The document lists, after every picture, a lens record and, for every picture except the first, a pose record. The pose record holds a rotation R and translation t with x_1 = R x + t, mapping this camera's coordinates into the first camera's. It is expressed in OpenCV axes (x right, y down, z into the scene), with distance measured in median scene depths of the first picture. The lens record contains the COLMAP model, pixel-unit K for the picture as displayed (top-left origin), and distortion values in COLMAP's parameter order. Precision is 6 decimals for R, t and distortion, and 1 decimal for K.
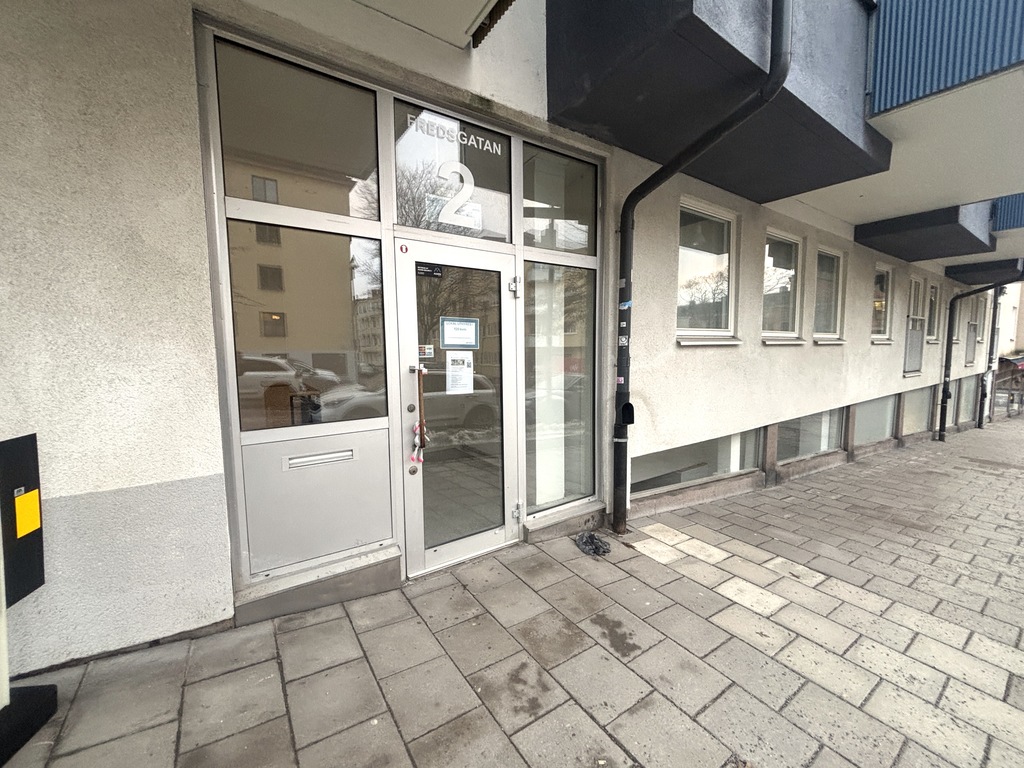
lens RADIAL K [[413.5, 0, 510.5], [0, 413.5, 382.9], [0, 0, 1]] dist [-0.003898, 0.001545]
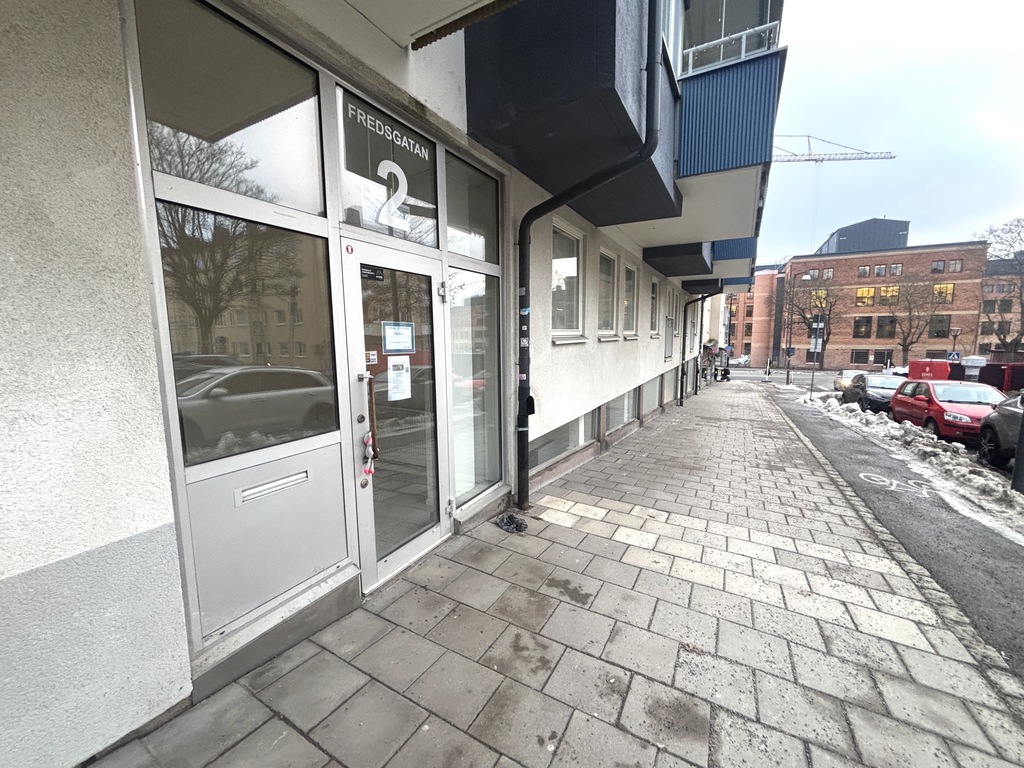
lens RADIAL K [[413.5, 0, 509.8], [0, 413.5, 382.3], [0, 0, 1]] dist [-0.003898, 0.001545]
pose [[0.896079, -0.048166, 0.441273, -0.343925], [0.035384, 0.998683, 0.037153, -0.044642], [-0.442481, -0.017678, 0.896603, -0.001648]]
